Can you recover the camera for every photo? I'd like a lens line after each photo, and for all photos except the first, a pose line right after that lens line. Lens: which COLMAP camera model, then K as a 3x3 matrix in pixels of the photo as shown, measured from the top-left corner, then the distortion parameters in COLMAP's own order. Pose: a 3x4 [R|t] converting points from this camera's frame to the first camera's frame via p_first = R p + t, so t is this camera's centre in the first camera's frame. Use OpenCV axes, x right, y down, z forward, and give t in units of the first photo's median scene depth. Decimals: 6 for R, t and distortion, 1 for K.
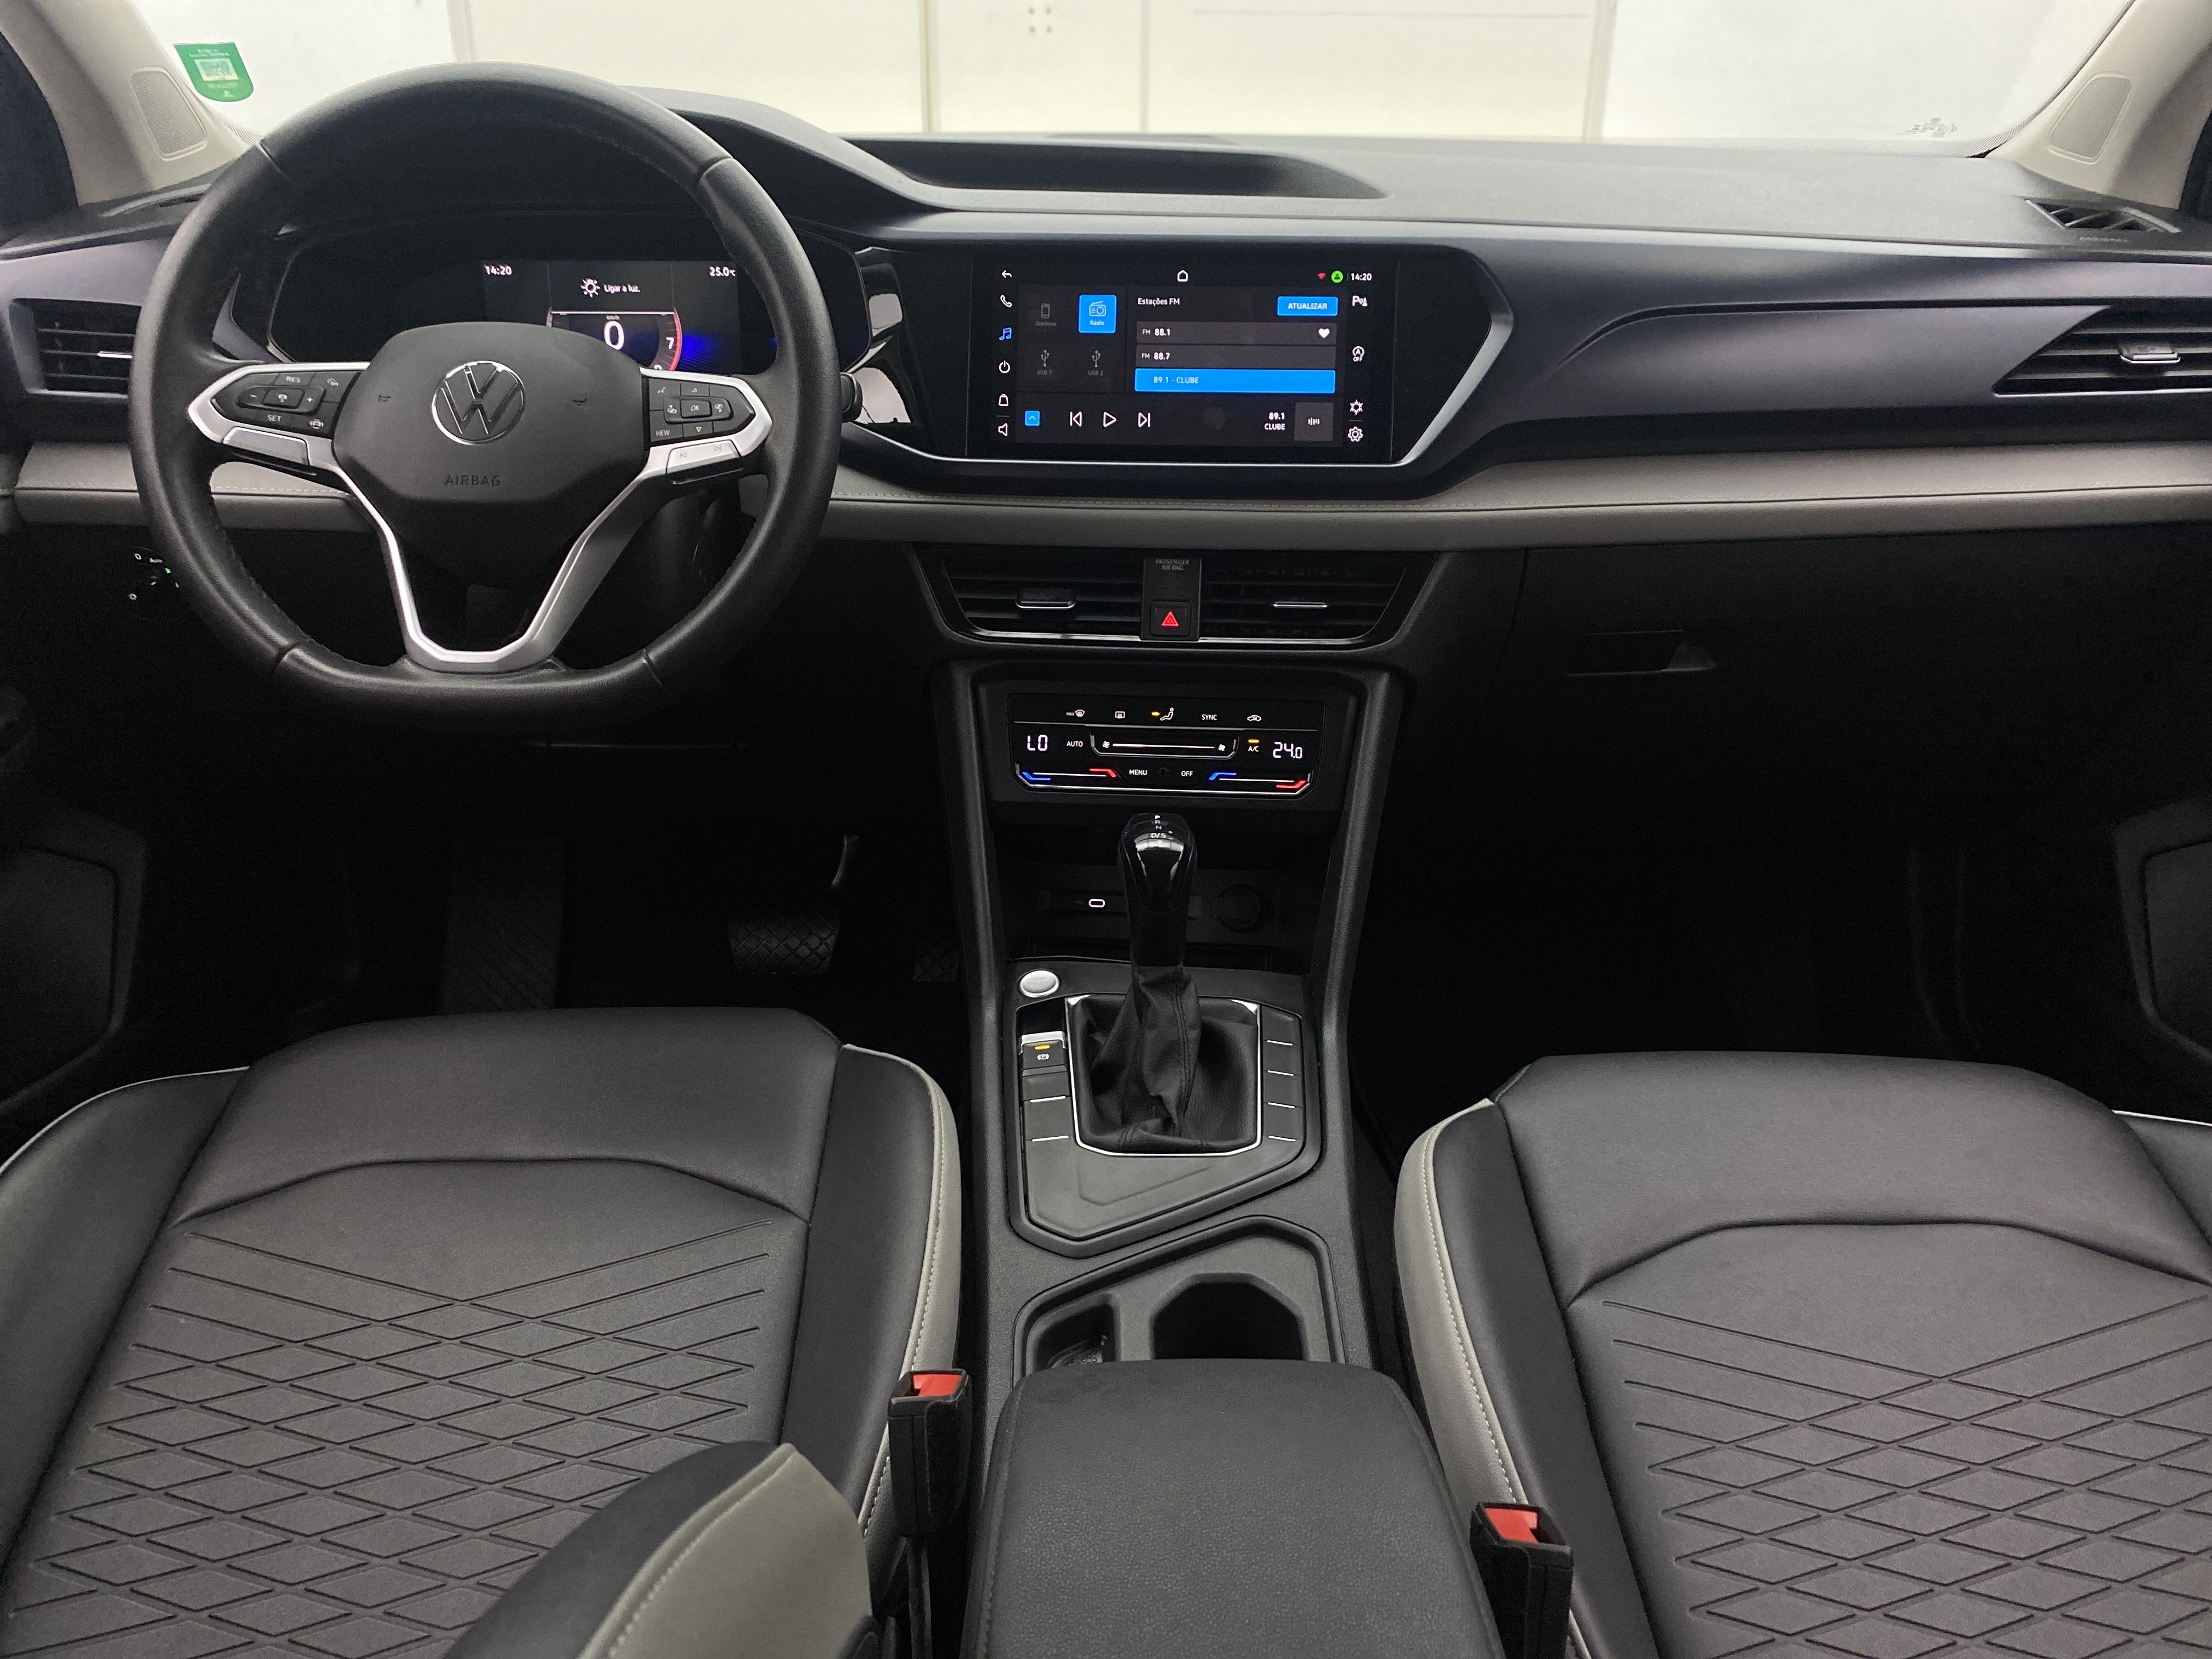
lens RADIAL K [[1662.8, 0, 1065.7], [0, 1662.8, 883.8], [0, 0, 1]] dist [0.009911, -0.043922]
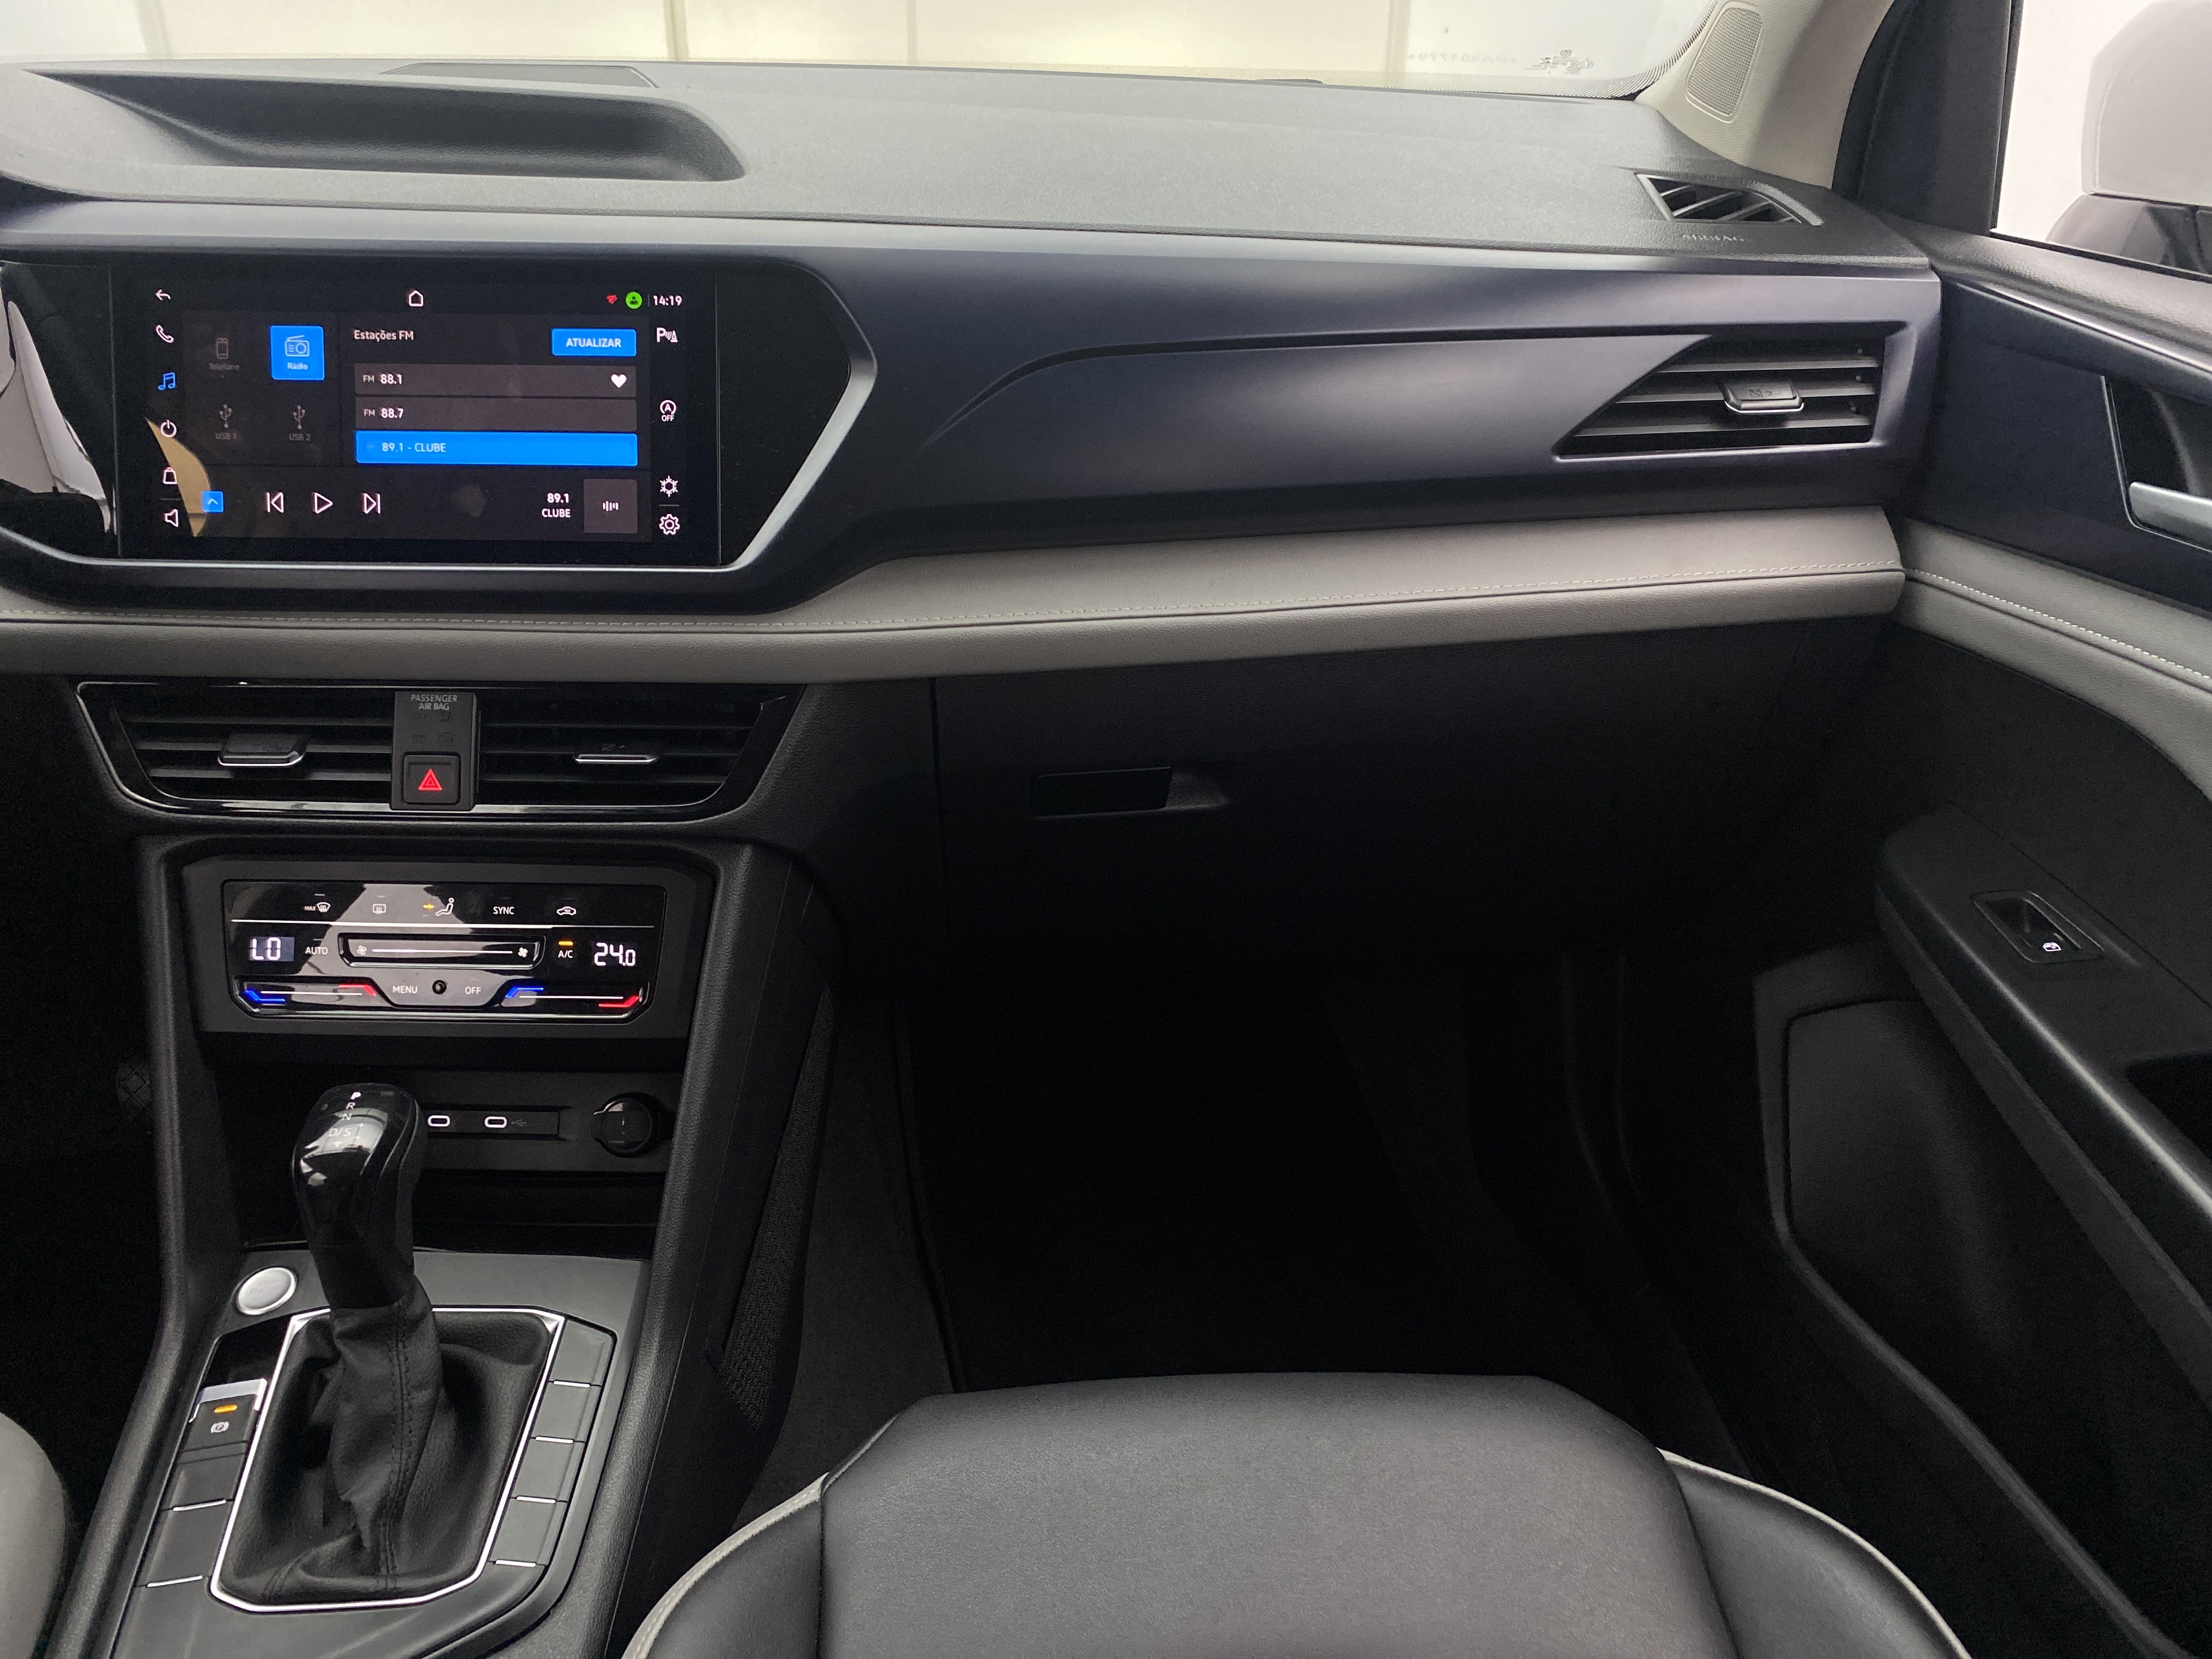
lens RADIAL K [[1662.8, 0, 1116.9], [0, 1662.8, 840.9], [0, 0, 1]] dist [0.009911, -0.043922]
pose [[0.996927, -0.022374, 0.075071, 0.305041], [0.018439, 0.998439, 0.052713, -0.167208], [-0.076134, -0.051167, 0.995784, 0.266889]]
